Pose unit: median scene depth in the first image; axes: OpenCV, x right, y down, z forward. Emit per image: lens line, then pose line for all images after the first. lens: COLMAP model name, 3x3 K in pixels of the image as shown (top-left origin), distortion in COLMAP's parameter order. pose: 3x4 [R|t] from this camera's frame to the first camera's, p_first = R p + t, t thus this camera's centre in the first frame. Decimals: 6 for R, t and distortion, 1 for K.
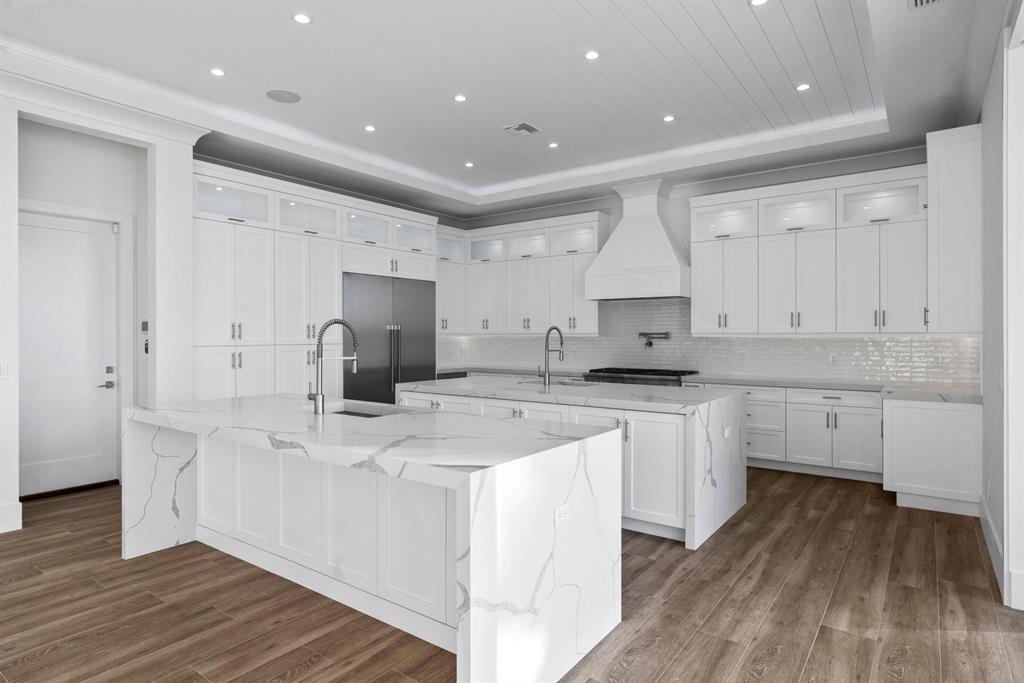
lens RADIAL K [[566.2, 0, 512.2], [0, 566.2, 337.3], [0, 0, 1]] dist [-0.001840, 0.001242]
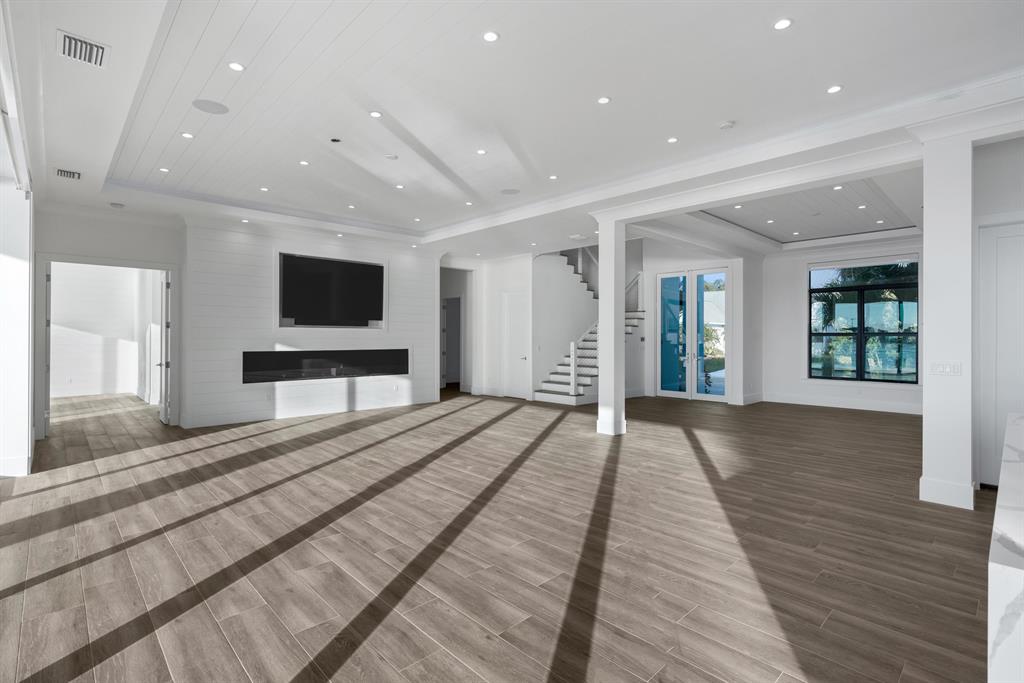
lens RADIAL K [[489.6, 0, 521.5], [0, 489.6, 338.2], [0, 0, 1]] dist [-0.015666, 0.000623]
pose [[-0.169813, 0.000528, -0.985476, 0.244973], [-0.005340, 0.999985, 0.001456, -0.000464], [0.985462, 0.005510, -0.169808, 0.278553]]
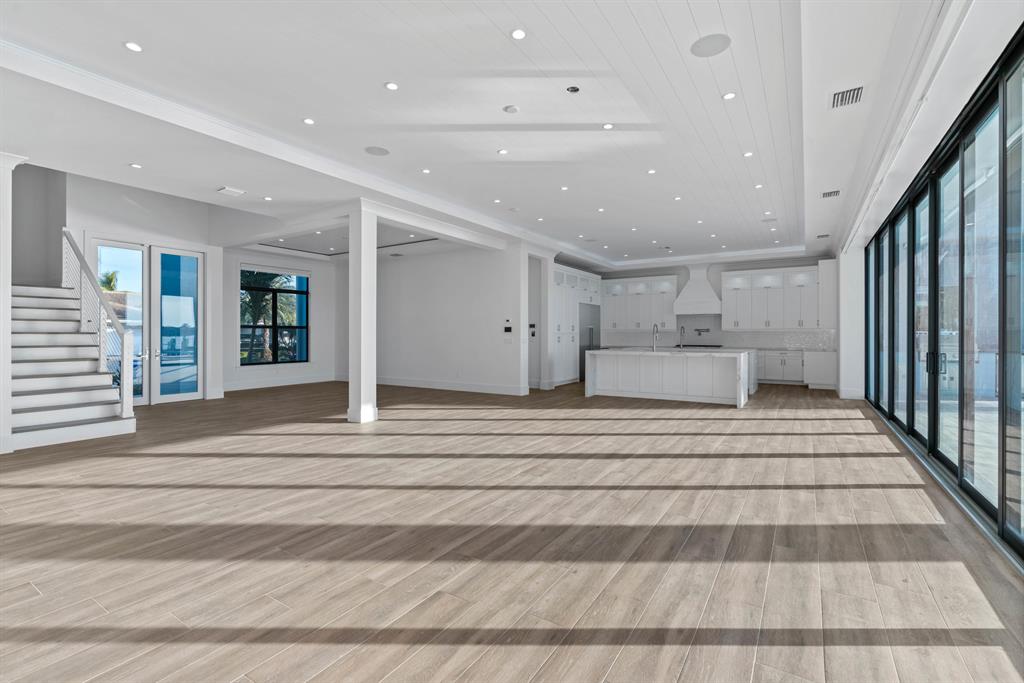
lens RADIAL K [[456.3, 0, 511.2], [0, 456.3, 336.5], [0, 0, 1]] dist [-0.017112, 0.000124]
pose [[0.998607, -0.000438, 0.052764, -0.671275], [0.000425, 1.000000, 0.000245, 0.022628], [-0.052764, -0.000222, 0.998607, -0.860837]]
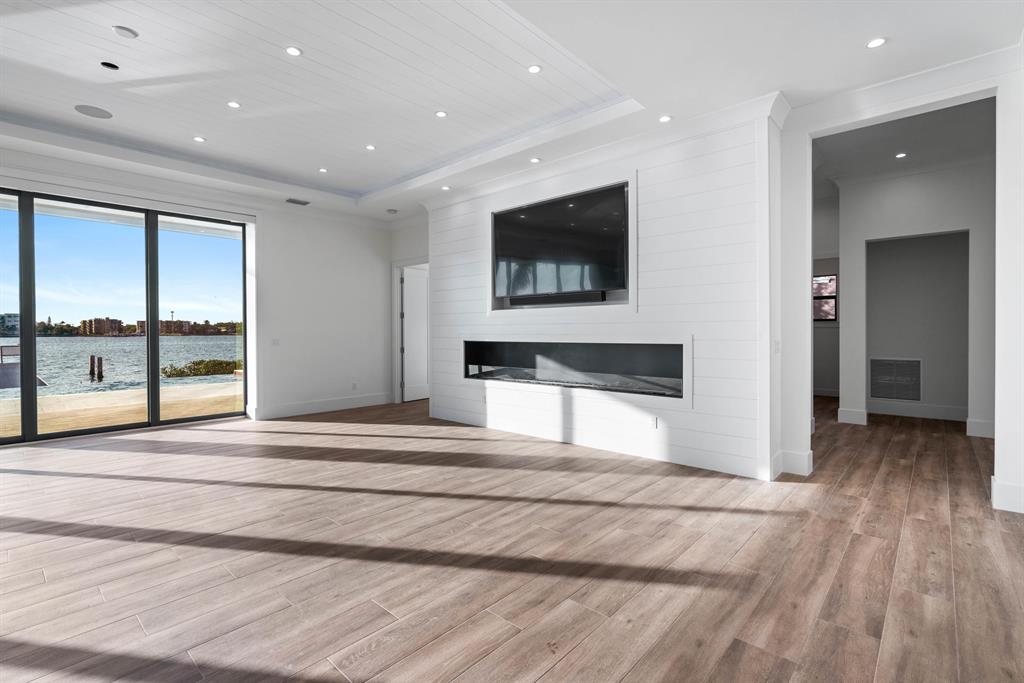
lens RADIAL K [[468.1, 0, 512.0], [0, 468.1, 334.8], [0, 0, 1]] dist [-0.018513, -0.000081]
pose [[-0.992945, 0.004698, 0.118482, -1.163319], [0.006321, 0.999891, 0.013327, 0.016399], [-0.118406, 0.013982, -0.992867, 0.381807]]
